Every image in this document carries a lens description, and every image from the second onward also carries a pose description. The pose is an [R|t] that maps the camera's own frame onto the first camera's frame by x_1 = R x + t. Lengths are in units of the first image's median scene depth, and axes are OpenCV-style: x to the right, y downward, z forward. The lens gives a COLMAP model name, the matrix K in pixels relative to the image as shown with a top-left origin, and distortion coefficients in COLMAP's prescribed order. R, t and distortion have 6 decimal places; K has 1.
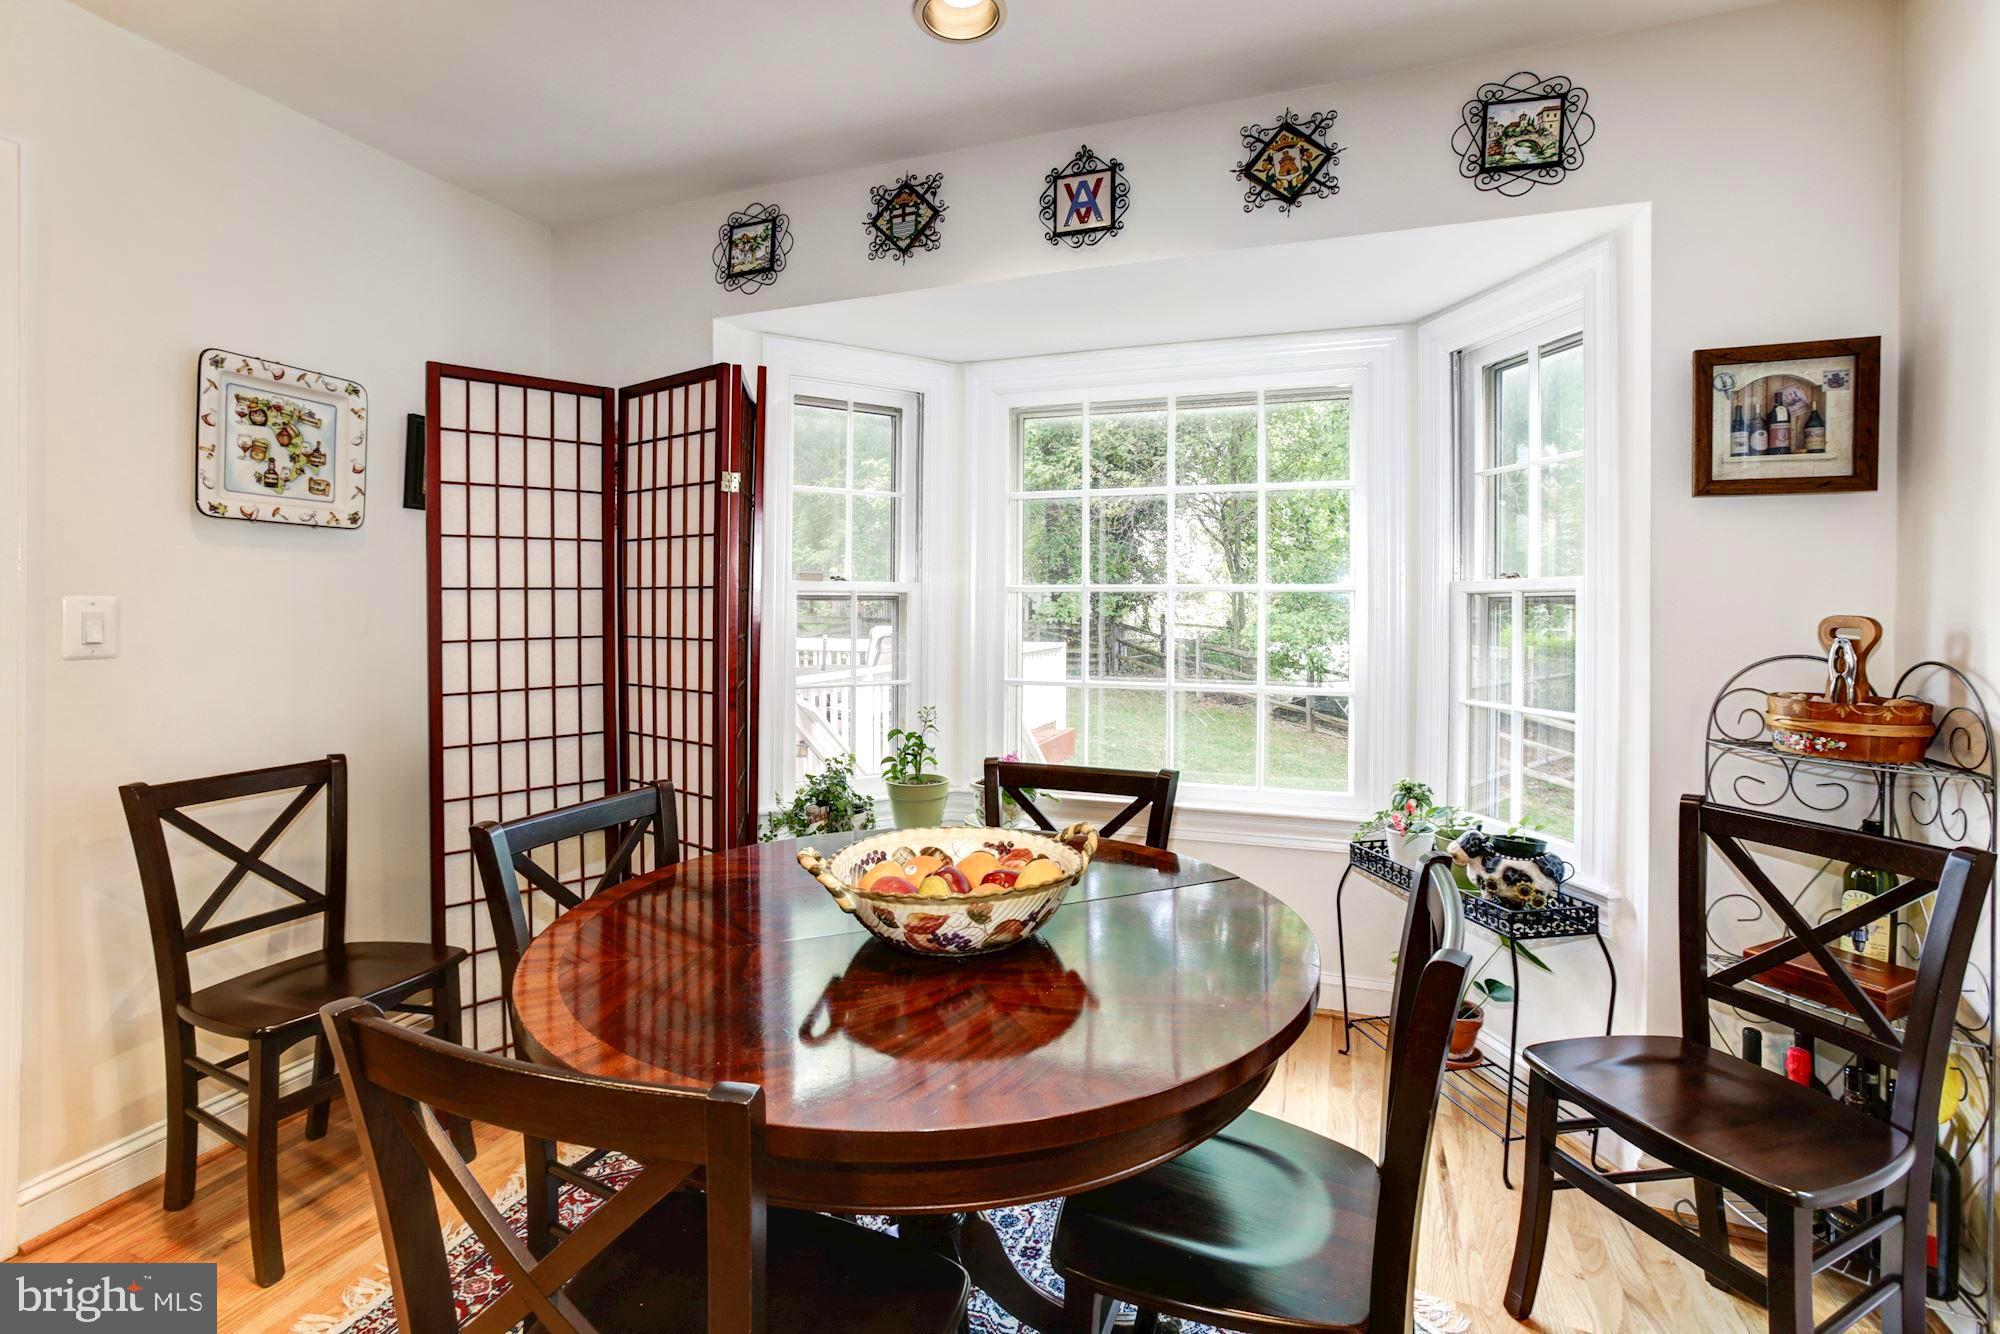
lens RADIAL K [[923.0, 0, 997.4], [0, 923.0, 619.6], [0, 0, 1]] dist [-0.001667, 0.000294]
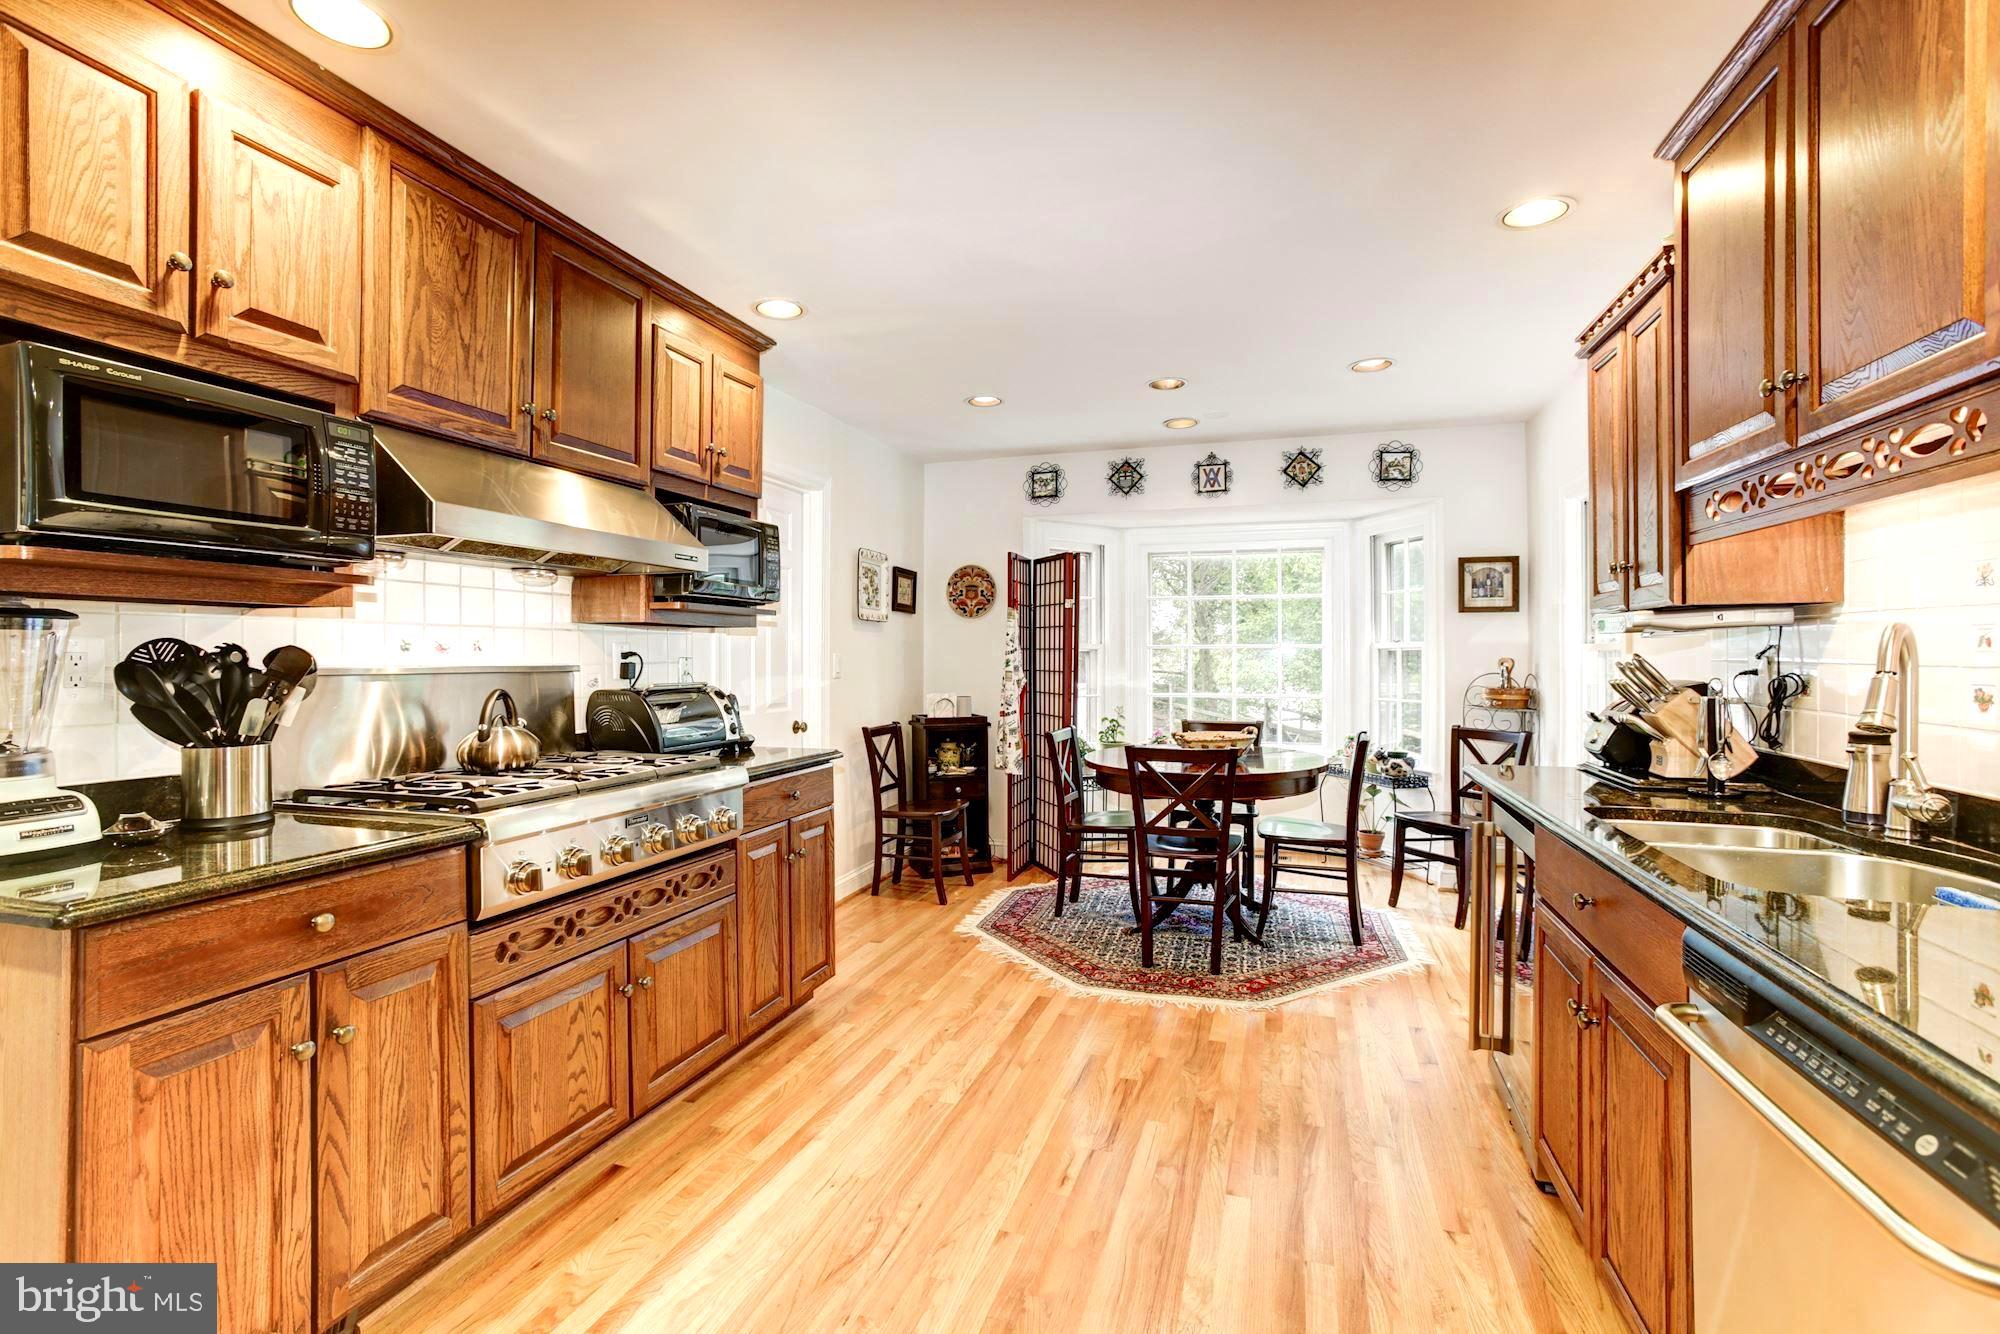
lens RADIAL K [[928.3, 0, 1000.0], [0, 928.3, 667.0], [0, 0, 1]] dist [-0.012200, 0.001064]
pose [[0.998187, -0.003905, 0.060062, -0.633590], [0.004081, 0.999988, -0.002805, 0.019948], [-0.060050, 0.003045, 0.998191, -1.393612]]
